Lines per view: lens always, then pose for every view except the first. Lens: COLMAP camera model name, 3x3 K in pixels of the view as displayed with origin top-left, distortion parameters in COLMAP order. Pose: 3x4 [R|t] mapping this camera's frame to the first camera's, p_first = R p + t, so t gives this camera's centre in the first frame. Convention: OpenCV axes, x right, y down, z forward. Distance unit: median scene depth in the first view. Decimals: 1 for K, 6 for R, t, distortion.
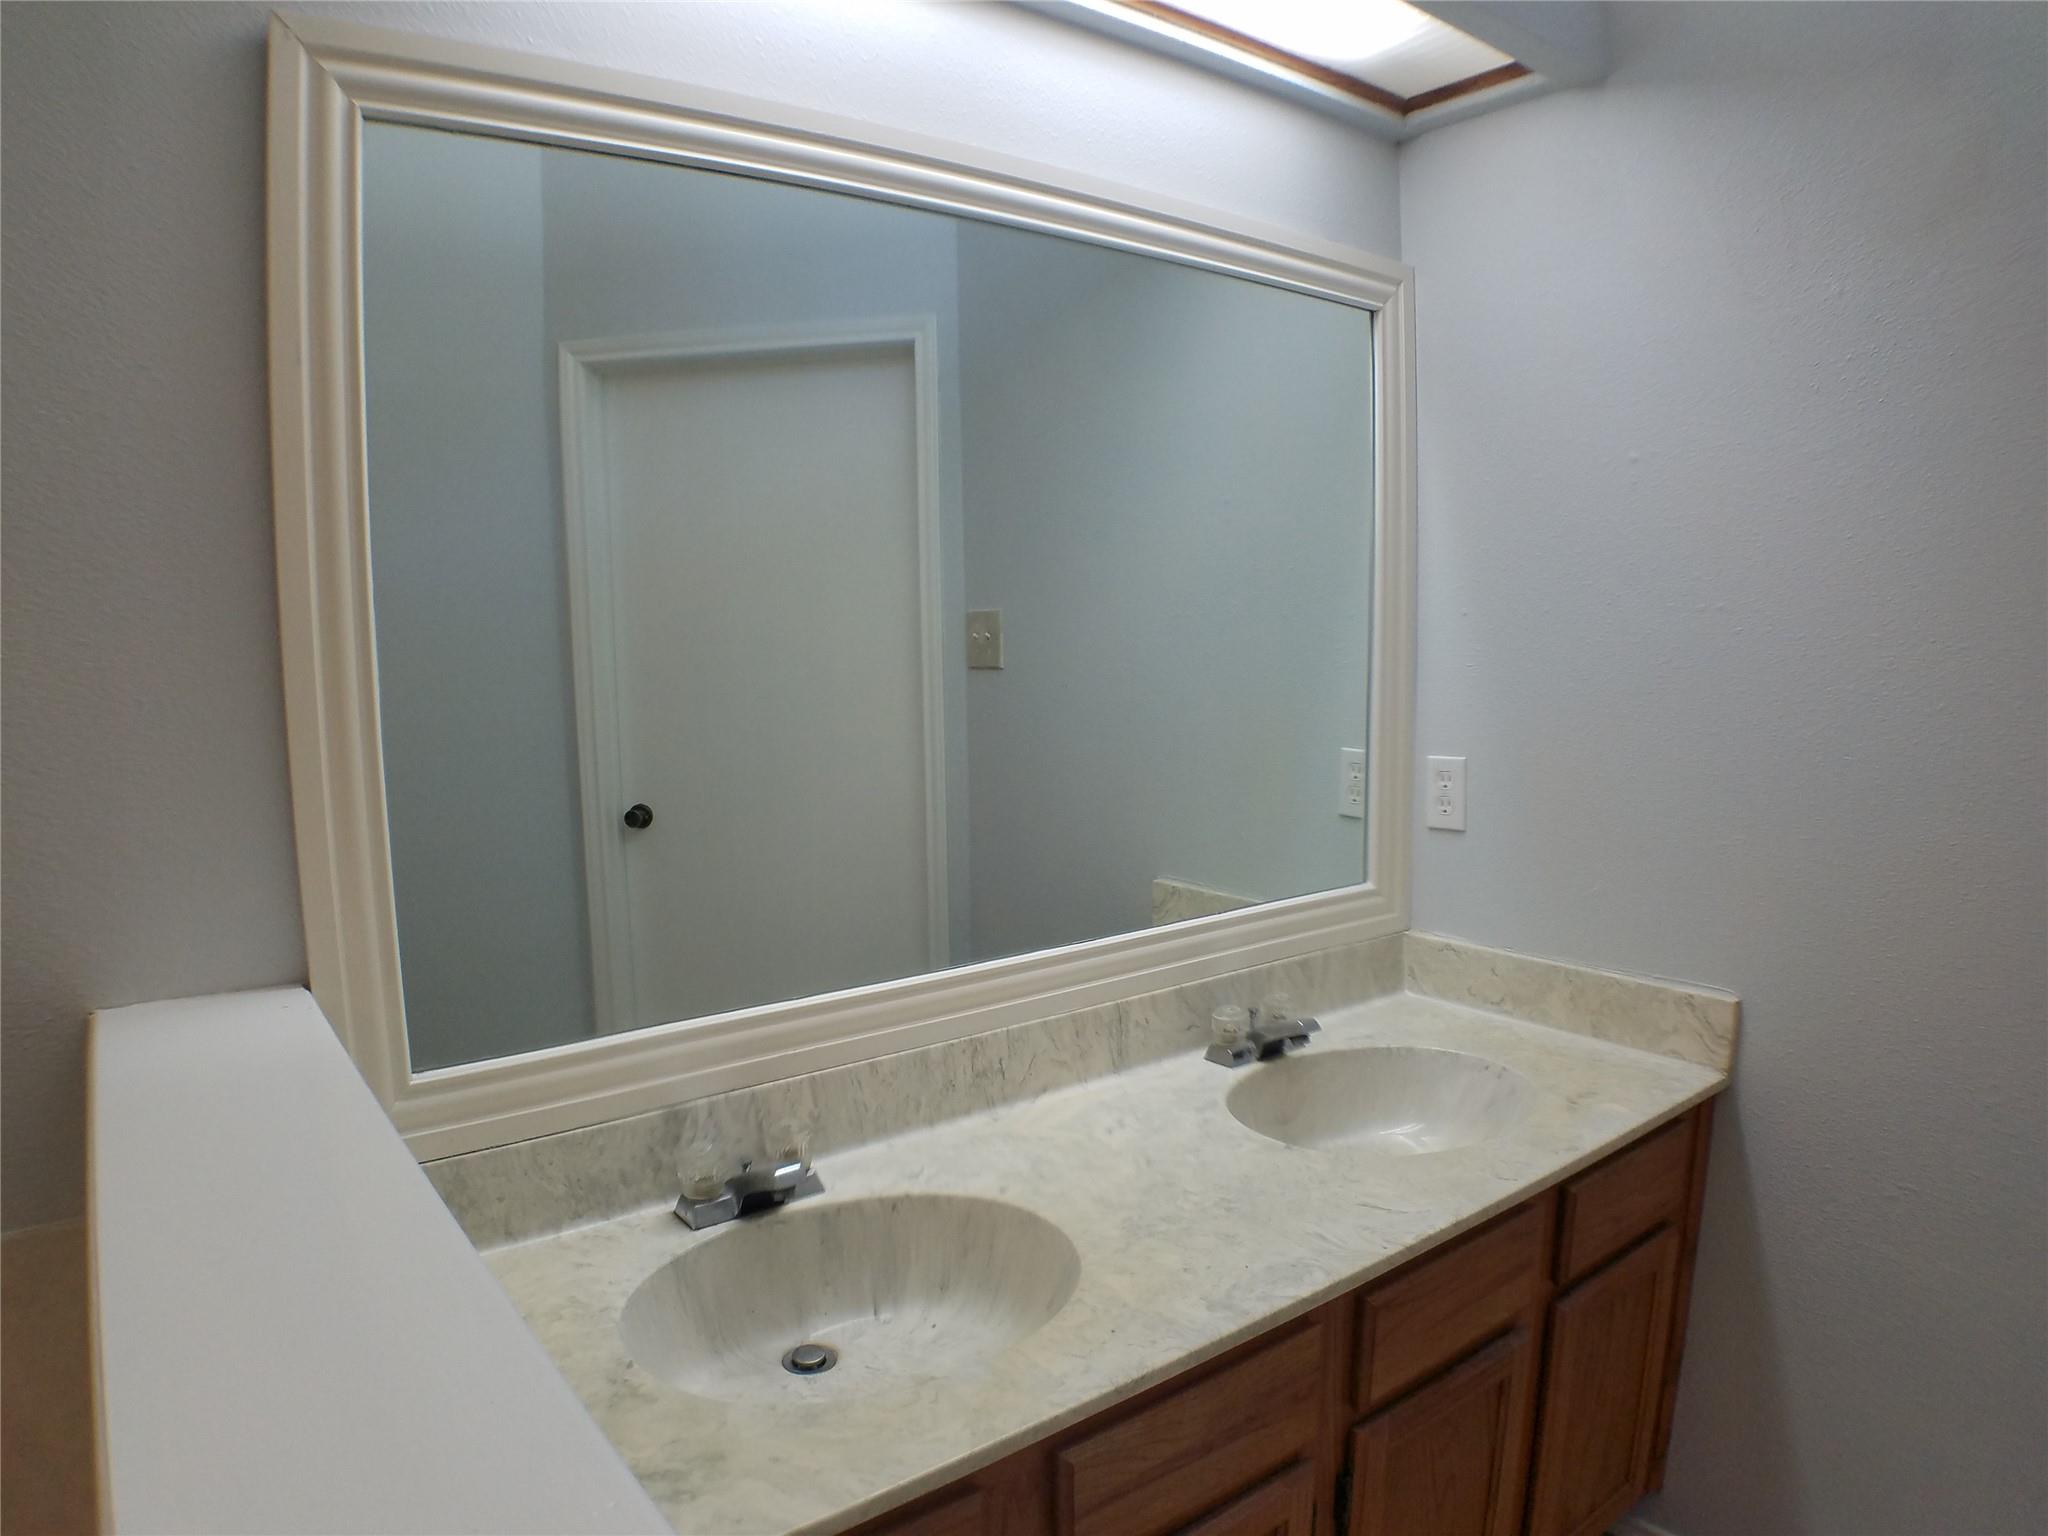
lens RADIAL K [[1283.1, 0, 1005.8], [0, 1283.1, 778.3], [0, 0, 1]] dist [-0.139121, 0.013121]
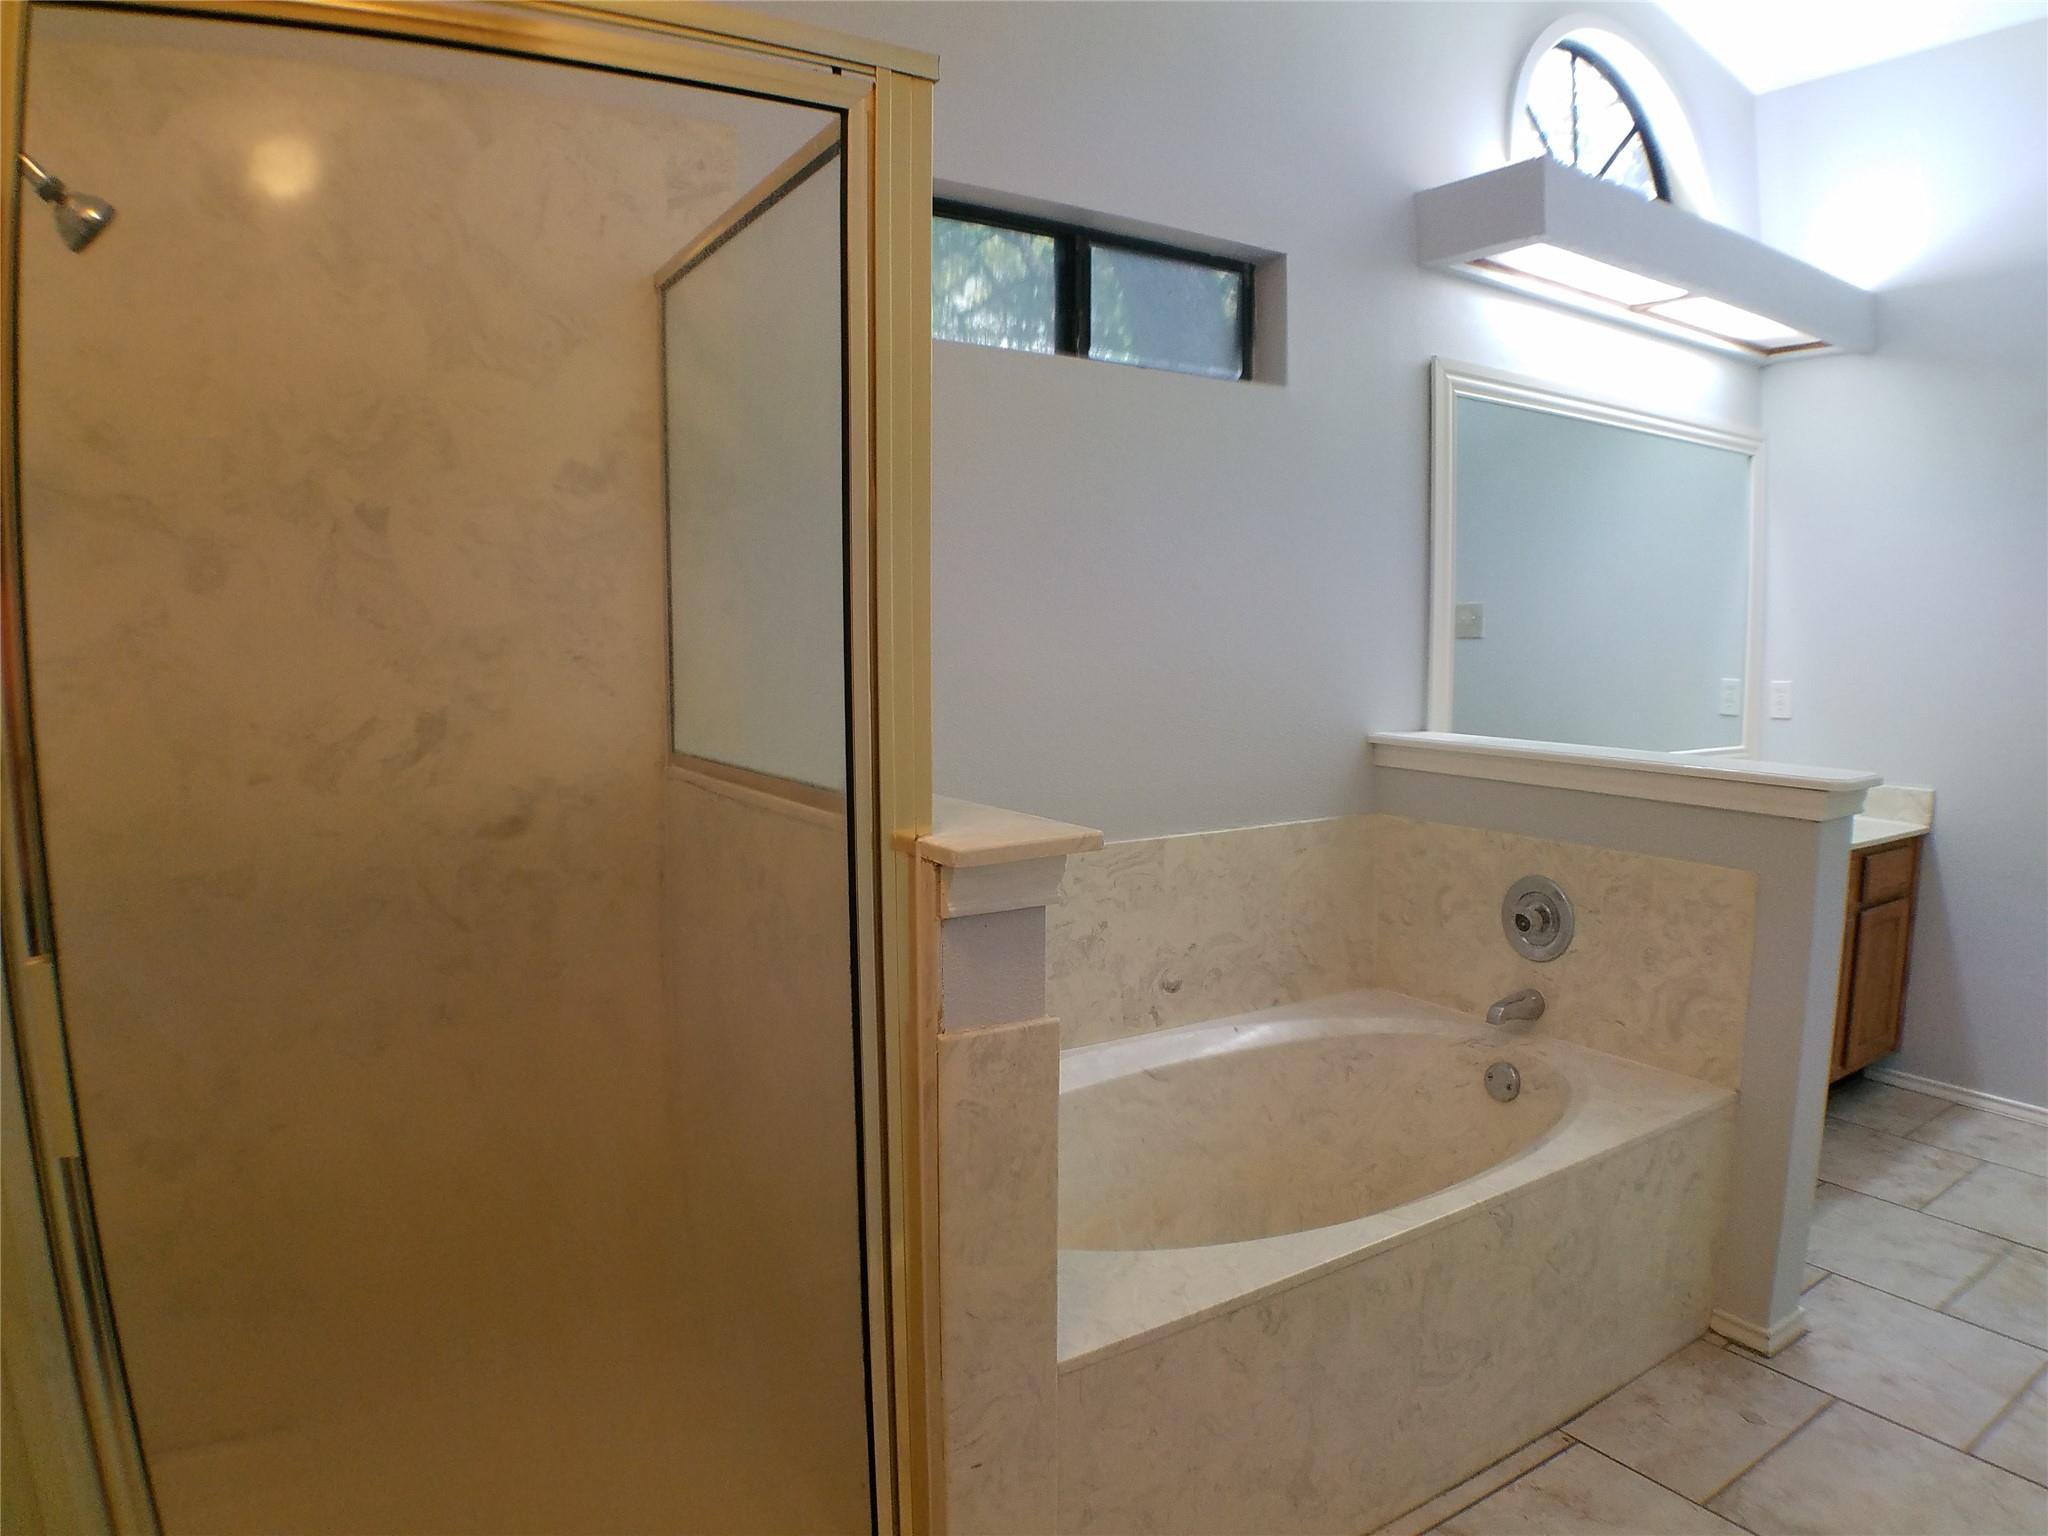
lens RADIAL K [[1283.1, 0, 1022.4], [0, 1283.1, 762.1], [0, 0, 1]] dist [-0.139121, 0.013121]
pose [[0.997646, 0.023360, -0.064465, -0.747938], [-0.024461, 0.999567, -0.016337, 0.178515], [0.064056, 0.017875, 0.997786, -1.022238]]
